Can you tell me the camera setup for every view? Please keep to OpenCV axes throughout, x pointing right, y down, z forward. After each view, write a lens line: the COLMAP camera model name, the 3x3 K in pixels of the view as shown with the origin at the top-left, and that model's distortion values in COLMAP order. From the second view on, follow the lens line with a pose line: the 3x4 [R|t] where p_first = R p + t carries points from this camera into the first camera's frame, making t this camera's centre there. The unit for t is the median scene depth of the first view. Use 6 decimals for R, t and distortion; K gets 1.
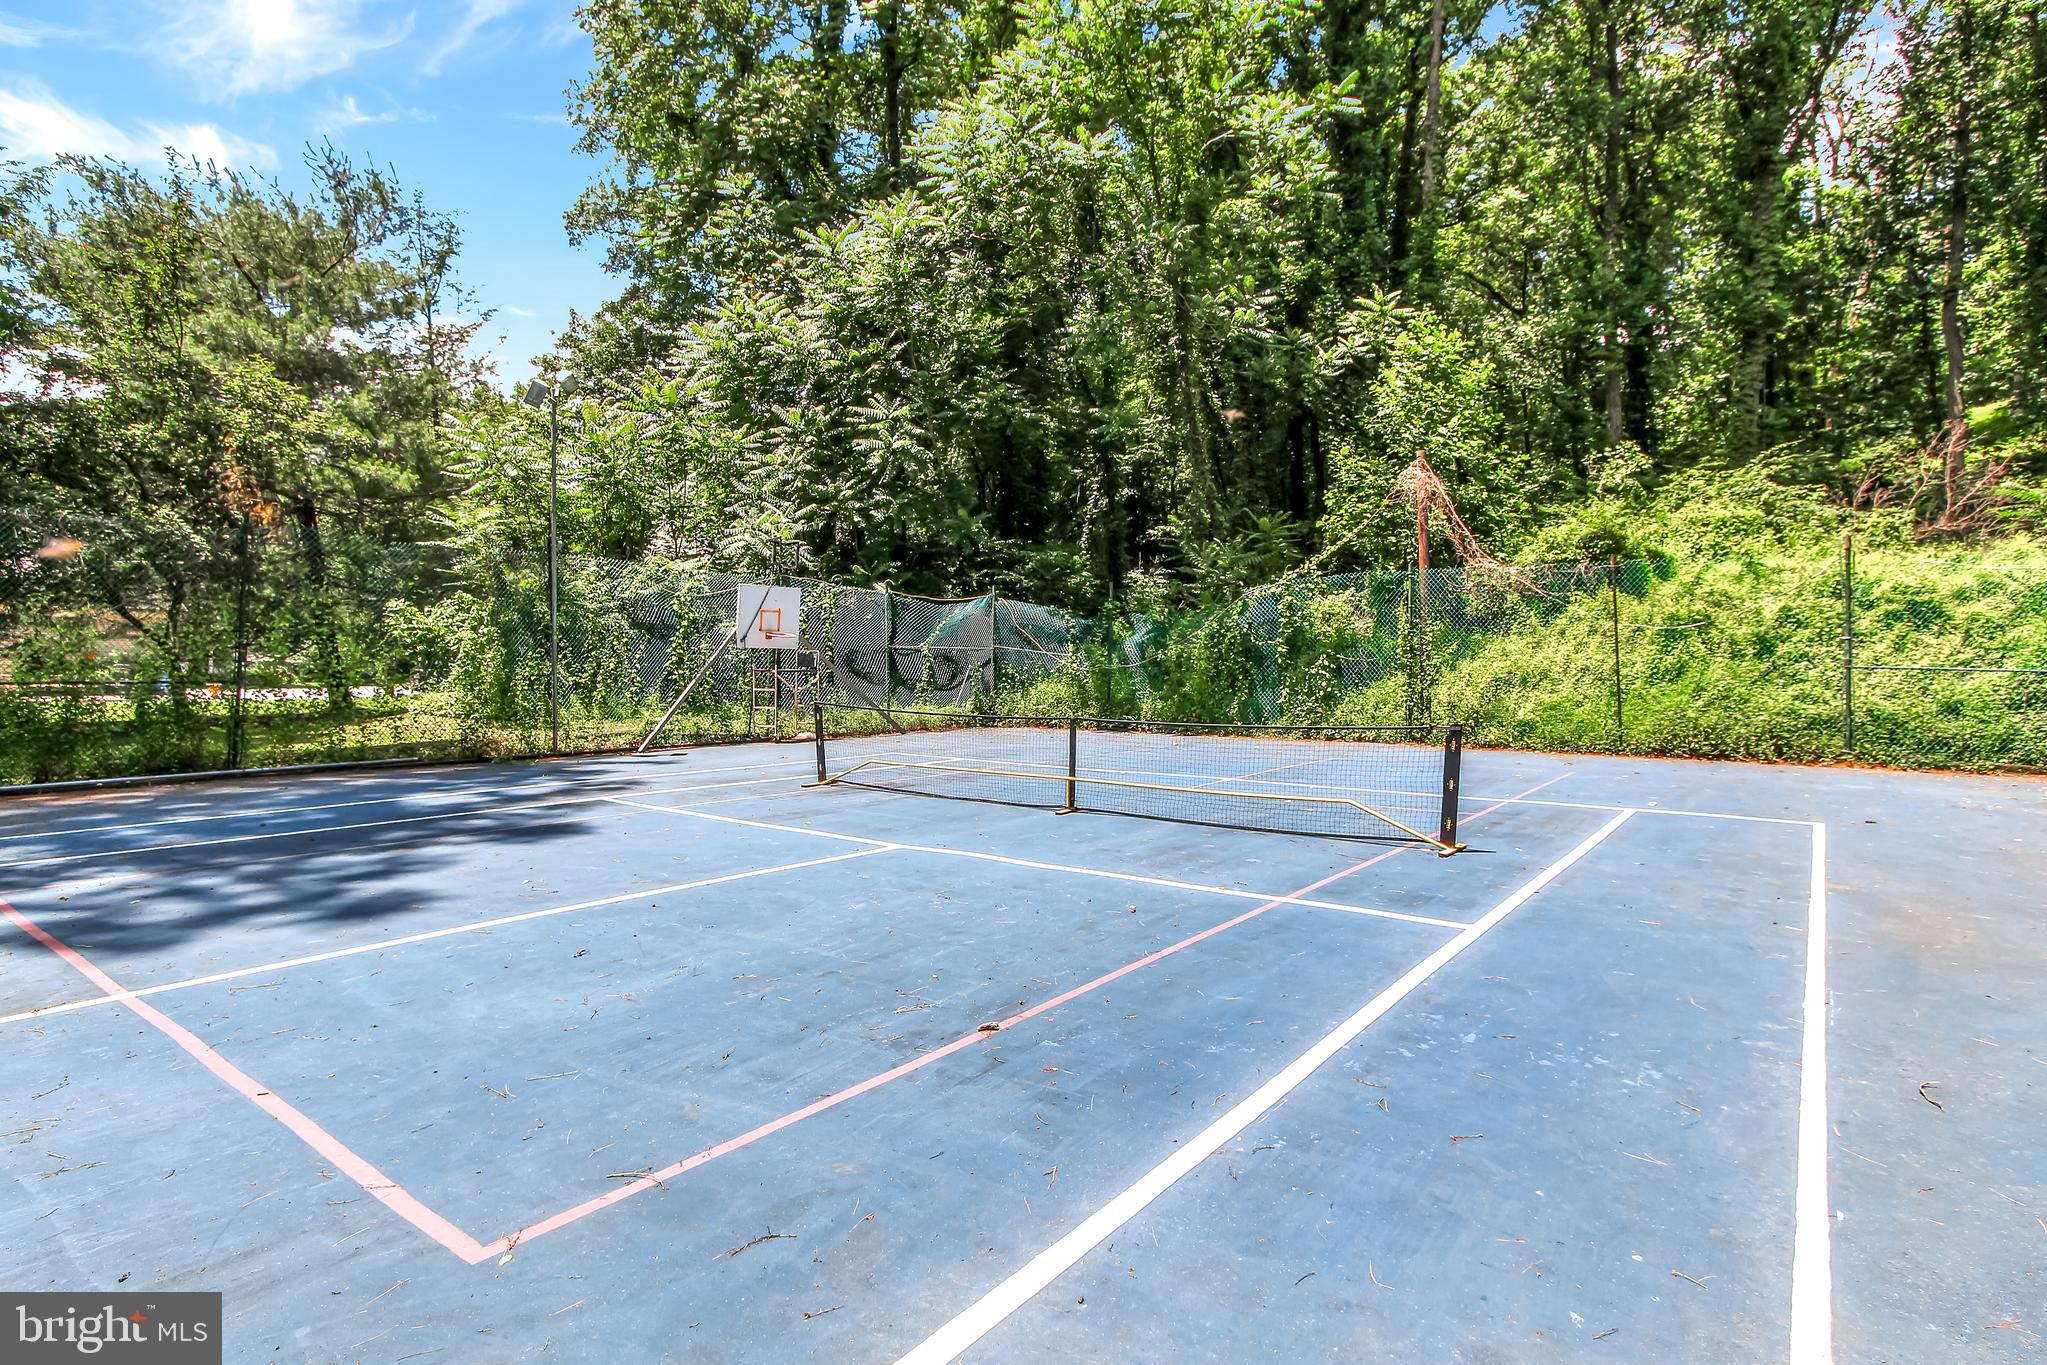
lens RADIAL K [[1049.5, 0, 1024.0], [0, 1049.5, 674.2], [0, 0, 1]] dist [0.012641, -0.009327]
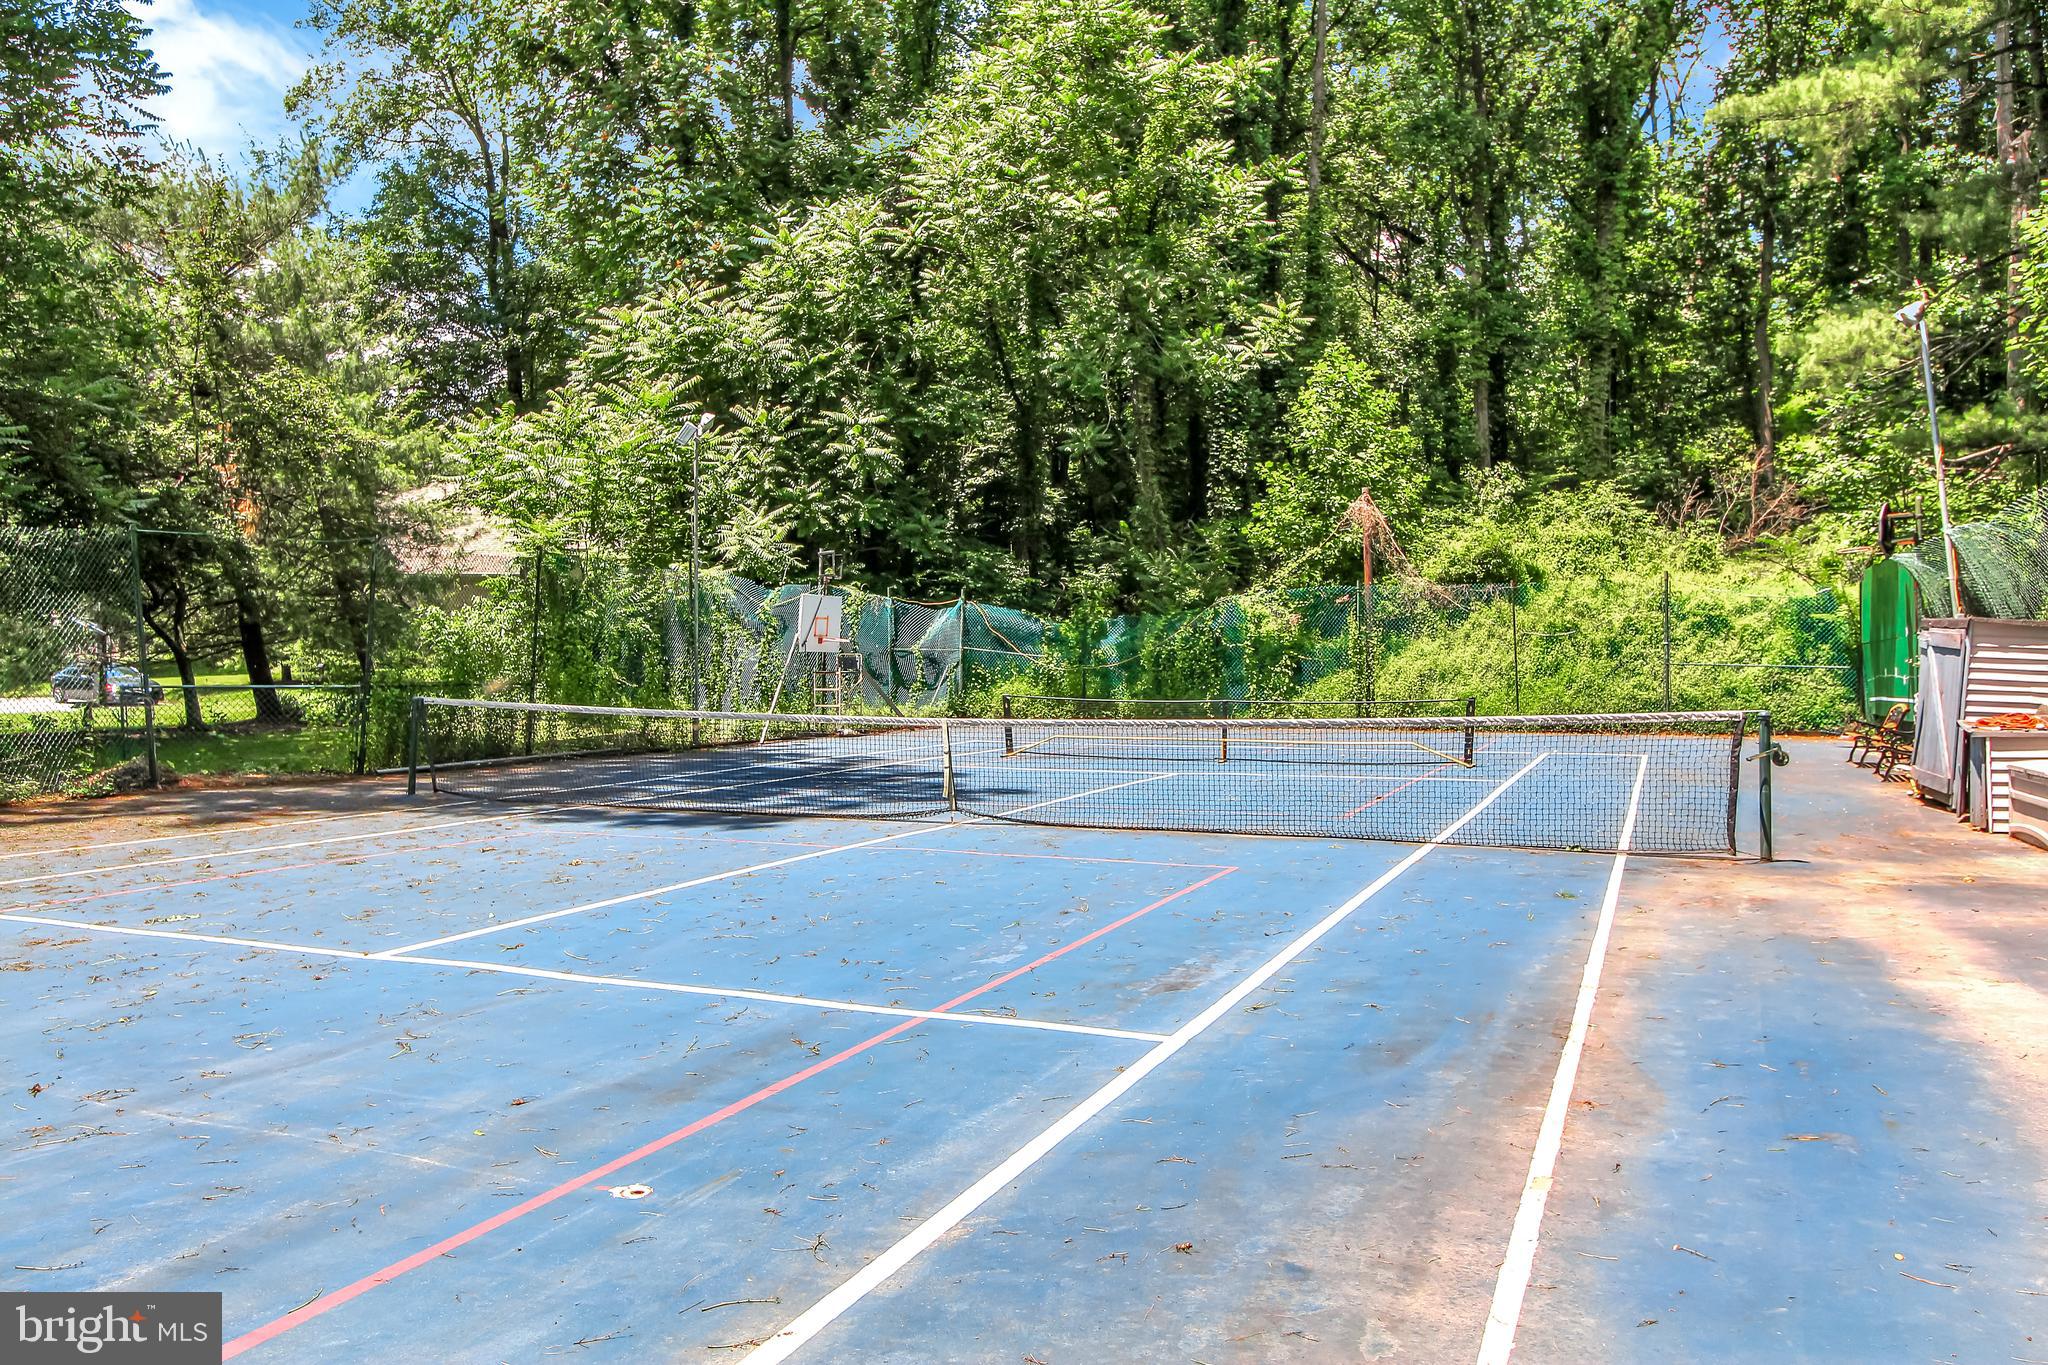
lens RADIAL K [[1490.5, 0, 1024.0], [0, 1490.5, 682.5], [0, 0, 1]] dist [-0.002574, -0.000700]
pose [[0.971368, -0.008809, 0.237415, -0.338818], [0.007718, 0.999955, 0.005525, 0.000293], [-0.237453, -0.003534, 0.971393, -0.470751]]
